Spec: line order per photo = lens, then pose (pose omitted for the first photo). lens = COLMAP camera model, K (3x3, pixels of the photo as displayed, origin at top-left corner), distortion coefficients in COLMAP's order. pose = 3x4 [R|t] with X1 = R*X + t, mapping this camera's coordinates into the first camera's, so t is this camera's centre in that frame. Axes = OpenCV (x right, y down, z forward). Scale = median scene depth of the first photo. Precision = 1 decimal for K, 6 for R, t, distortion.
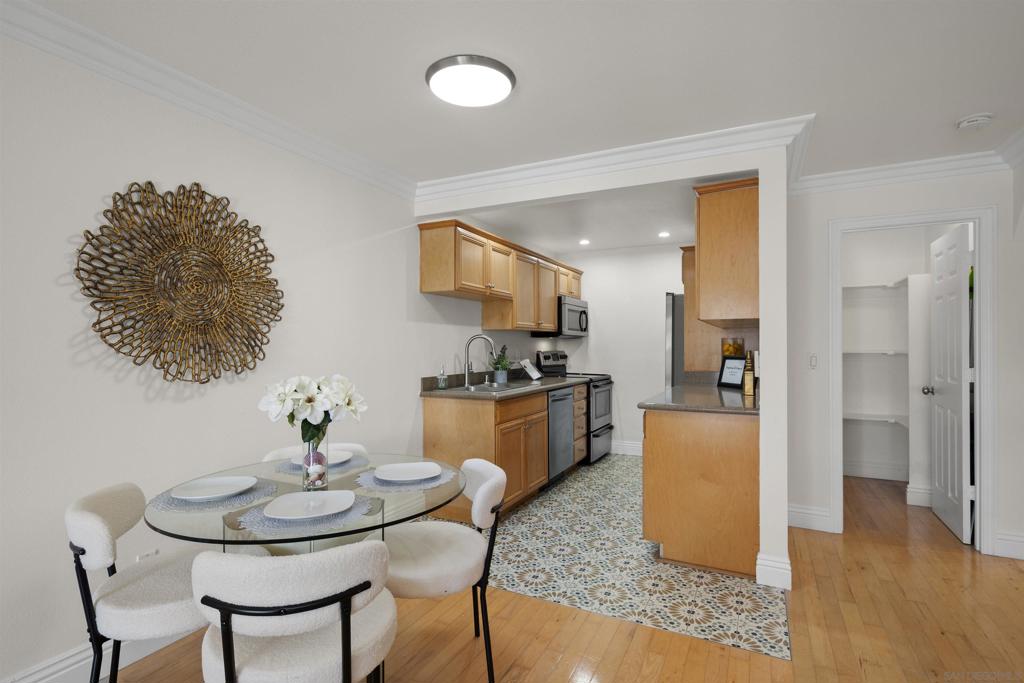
lens RADIAL K [[496.5, 0, 512.7], [0, 496.5, 343.3], [0, 0, 1]] dist [0.000700, 0.000118]
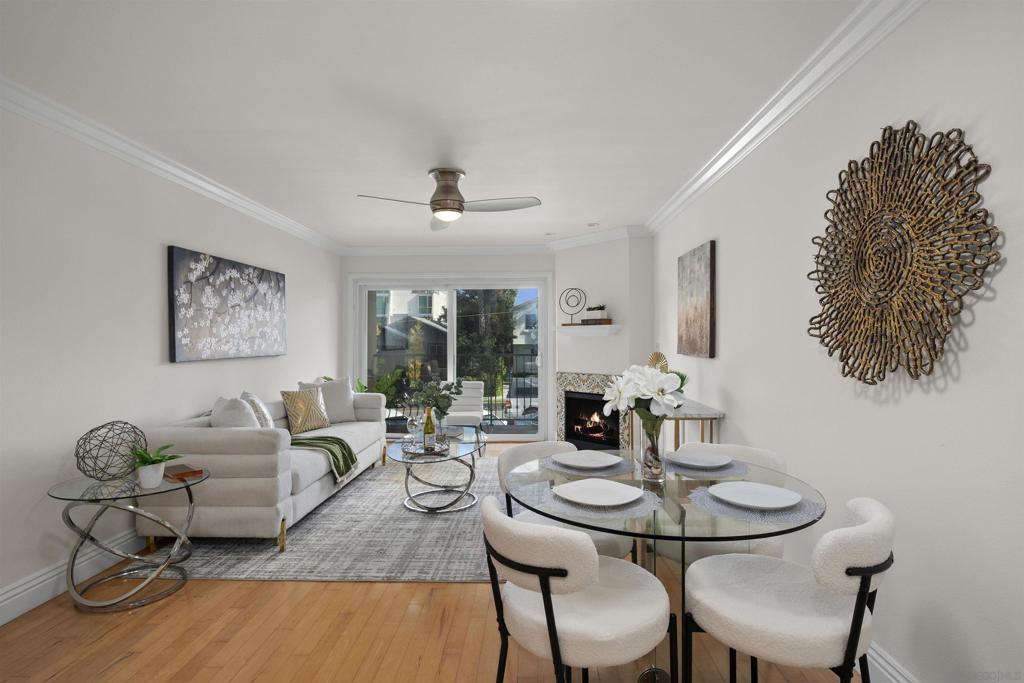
lens RADIAL K [[523.5, 0, 512.3], [0, 523.5, 335.9], [0, 0, 1]] dist [-0.000479, -0.000284]
pose [[-0.912558, 0.003322, -0.408935, 0.126851], [0.007739, 0.999928, -0.009149, 0.003824], [0.408875, -0.011514, -0.912518, 0.813244]]
